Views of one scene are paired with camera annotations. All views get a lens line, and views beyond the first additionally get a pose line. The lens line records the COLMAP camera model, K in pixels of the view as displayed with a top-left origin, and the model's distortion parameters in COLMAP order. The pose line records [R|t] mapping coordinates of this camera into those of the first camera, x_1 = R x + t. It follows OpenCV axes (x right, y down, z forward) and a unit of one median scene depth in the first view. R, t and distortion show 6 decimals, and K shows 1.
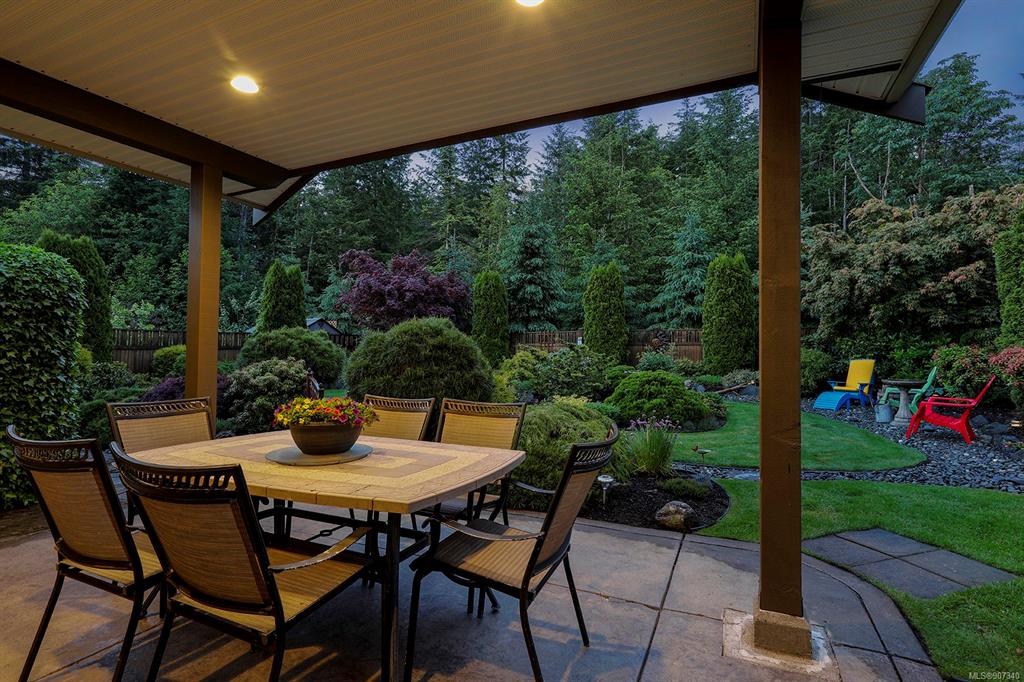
lens RADIAL K [[500.1, 0, 511.9], [0, 500.1, 345.2], [0, 0, 1]] dist [-0.002738, -0.000445]
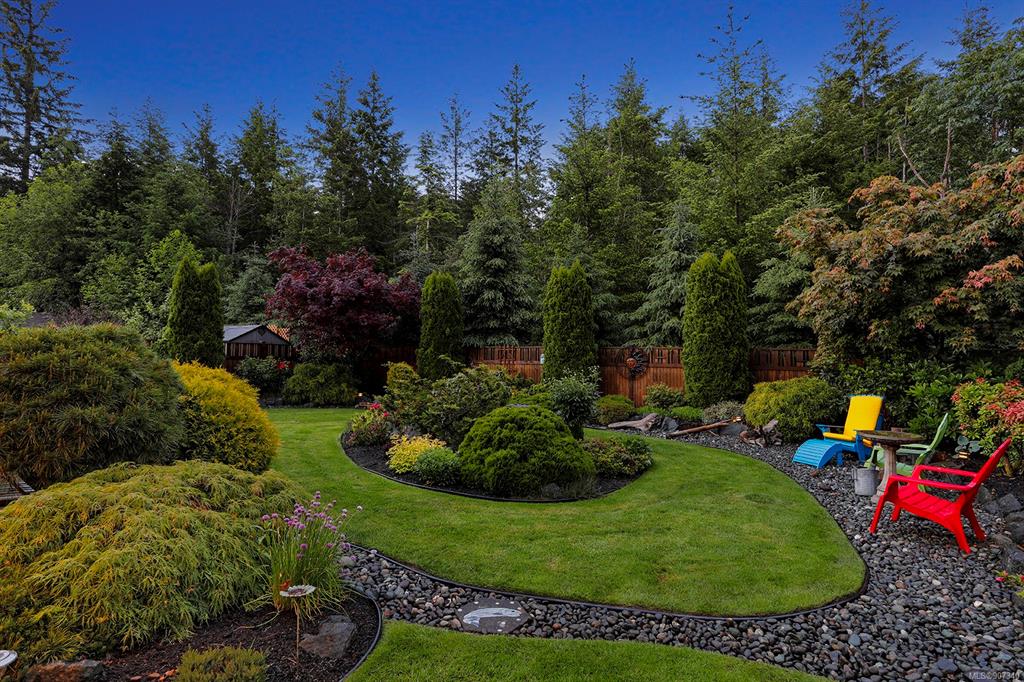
lens RADIAL K [[538.9, 0, 512.0], [0, 538.9, 336.4], [0, 0, 1]] dist [-0.004189, -0.000330]
pose [[0.996228, 0.020789, -0.084245, 0.173995], [-0.024289, 0.998875, -0.040738, -0.008636], [0.083304, 0.042630, 0.995612, 0.124522]]
